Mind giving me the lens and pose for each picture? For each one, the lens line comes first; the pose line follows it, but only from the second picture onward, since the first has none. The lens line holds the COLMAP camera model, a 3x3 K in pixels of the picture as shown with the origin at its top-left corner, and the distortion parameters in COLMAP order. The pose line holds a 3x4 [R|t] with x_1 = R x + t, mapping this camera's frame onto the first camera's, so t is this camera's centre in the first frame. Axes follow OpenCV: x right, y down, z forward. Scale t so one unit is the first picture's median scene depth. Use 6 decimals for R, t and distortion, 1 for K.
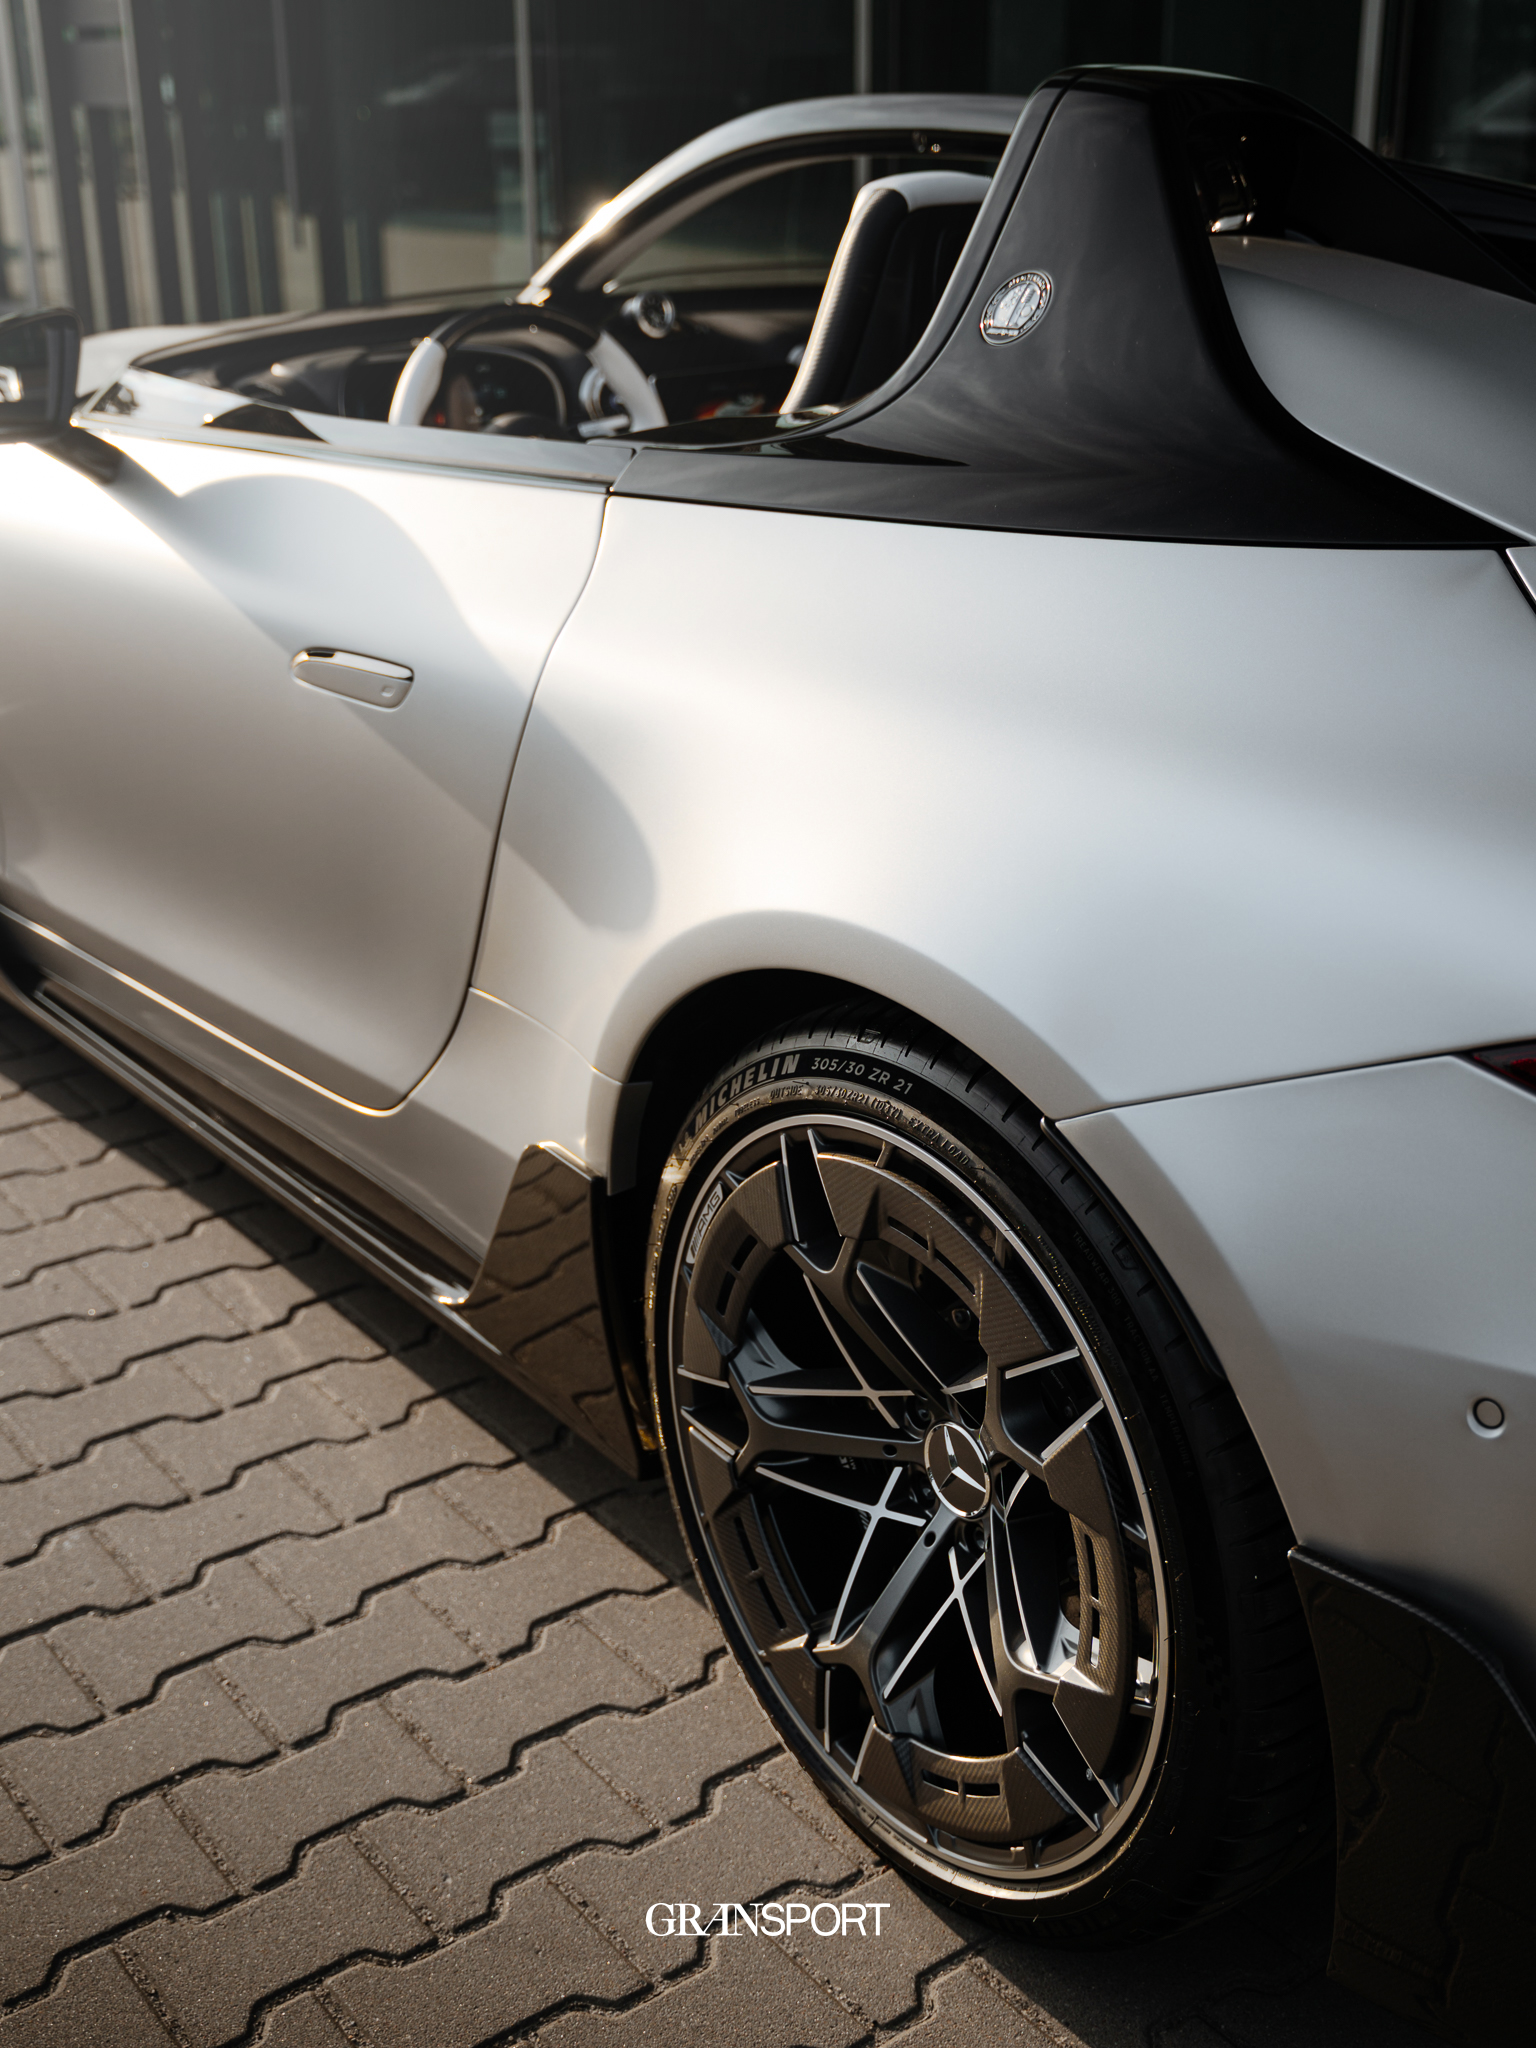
lens RADIAL K [[2230.6, 0, 768.0], [0, 2230.6, 1024.0], [0, 0, 1]] dist [0.005250, 0.002452]
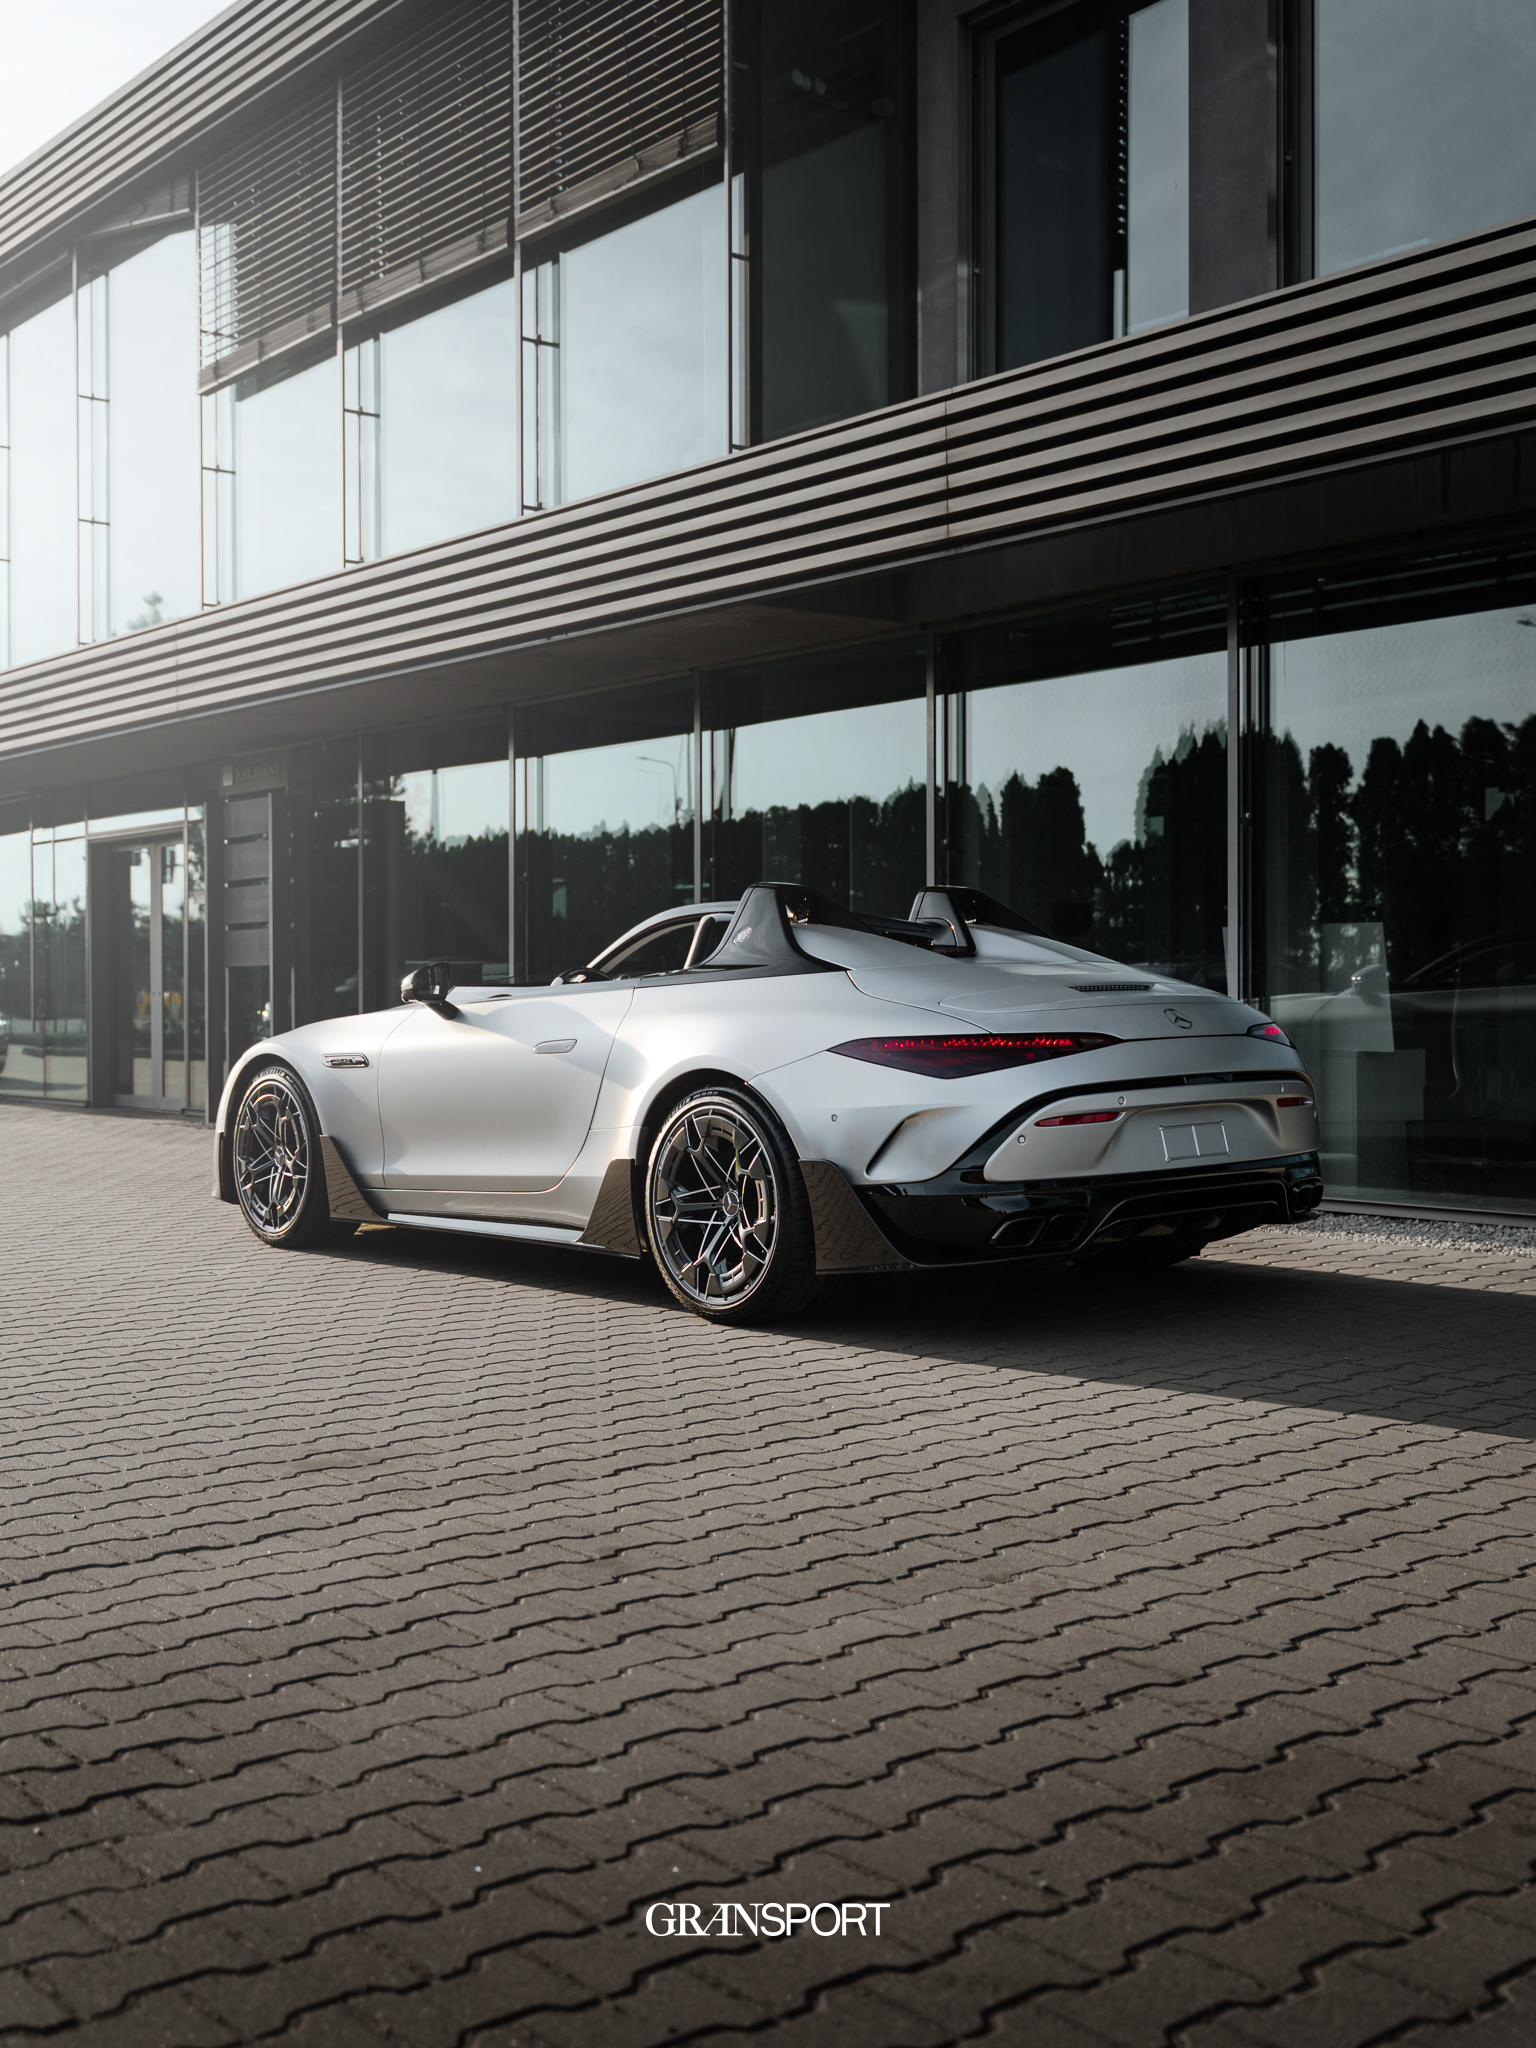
lens RADIAL K [[2256.2, 0, 768.0], [0, 2256.2, 1024.0], [0, 0, 1]] dist [-0.019661, -0.036584]
pose [[0.997351, 0.008261, 0.072273, -0.133977], [0.020432, 0.921720, -0.387318, 1.401932], [-0.069815, 0.387769, 0.919109, -2.674154]]
